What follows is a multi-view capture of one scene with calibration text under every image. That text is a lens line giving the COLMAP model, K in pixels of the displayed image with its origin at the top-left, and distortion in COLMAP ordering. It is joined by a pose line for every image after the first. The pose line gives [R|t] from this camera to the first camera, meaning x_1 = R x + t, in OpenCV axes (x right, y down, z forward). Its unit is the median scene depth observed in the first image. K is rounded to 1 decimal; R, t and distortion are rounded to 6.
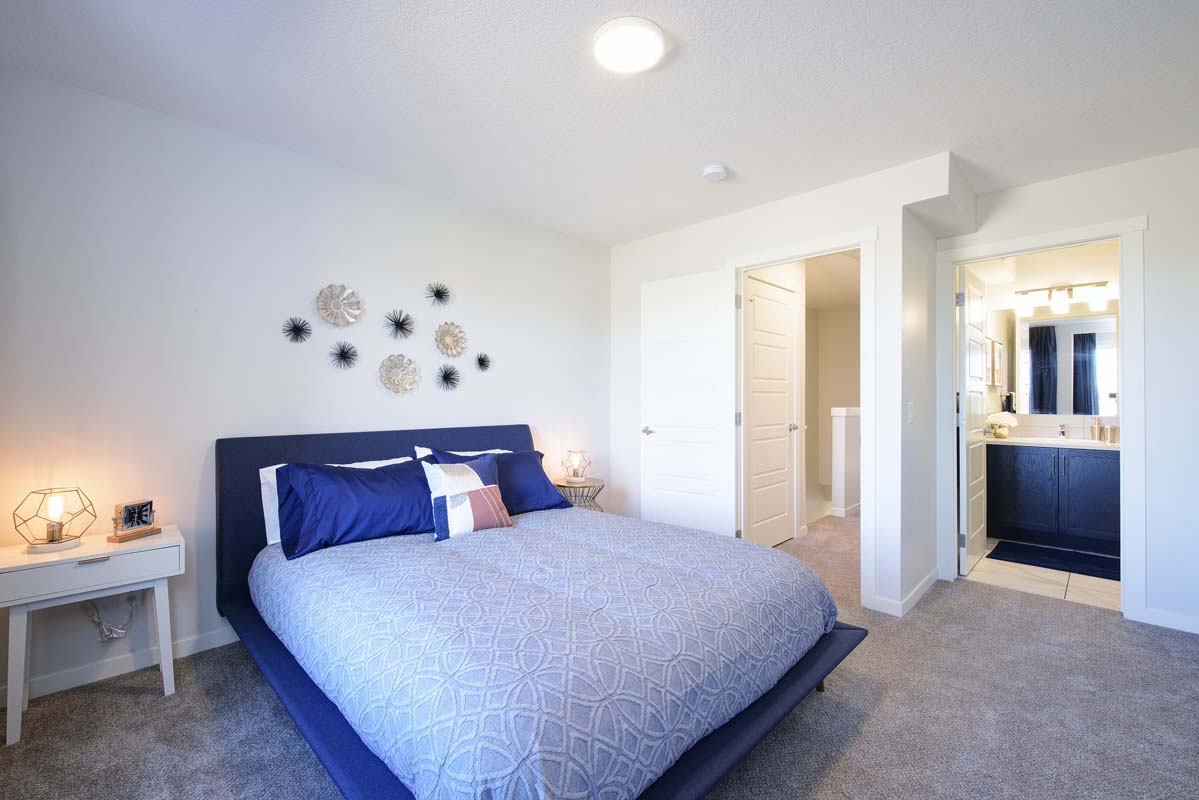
lens RADIAL K [[506.8, 0, 603.0], [0, 506.8, 397.2], [0, 0, 1]] dist [0.000929, 0.000044]
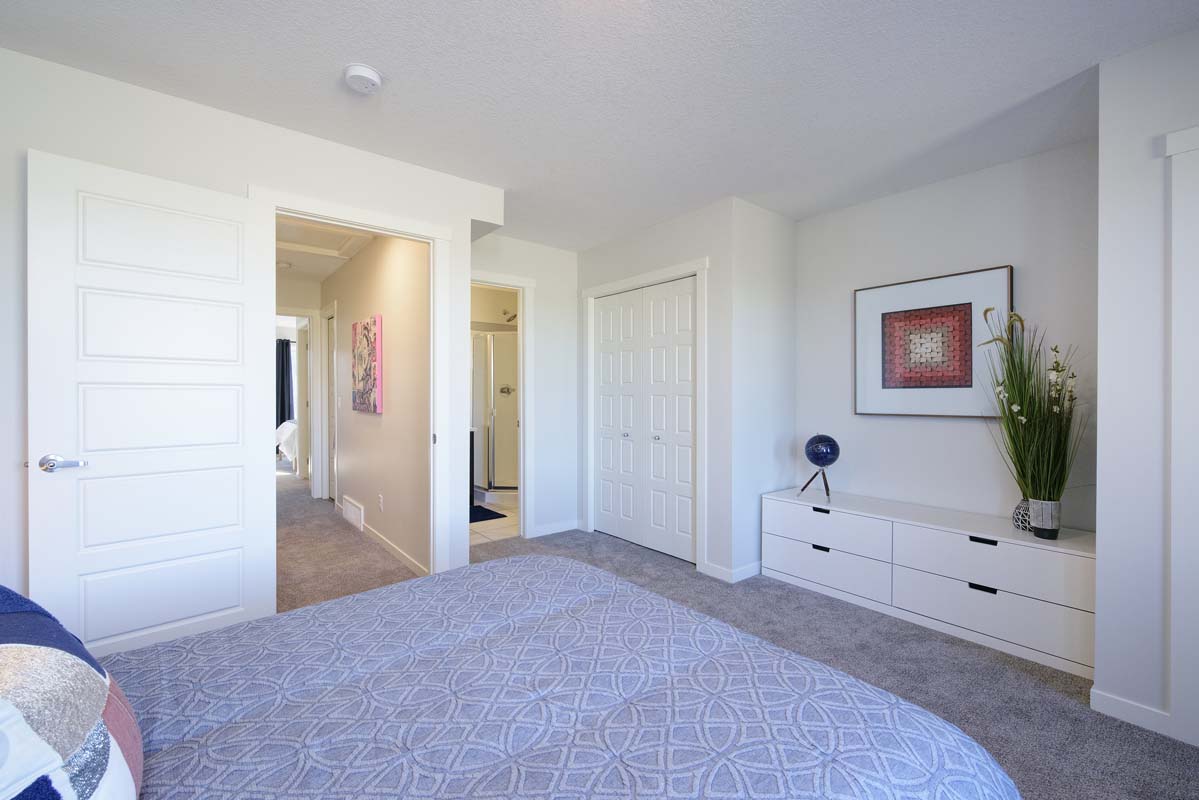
lens RADIAL K [[506.8, 0, 603.3], [0, 506.8, 399.5], [0, 0, 1]] dist [0.000929, 0.000044]
pose [[0.108714, -0.011081, 0.994011, -0.587523], [-0.002604, 0.999931, 0.011432, -0.002657], [-0.994070, -0.003832, 0.108678, 0.760250]]
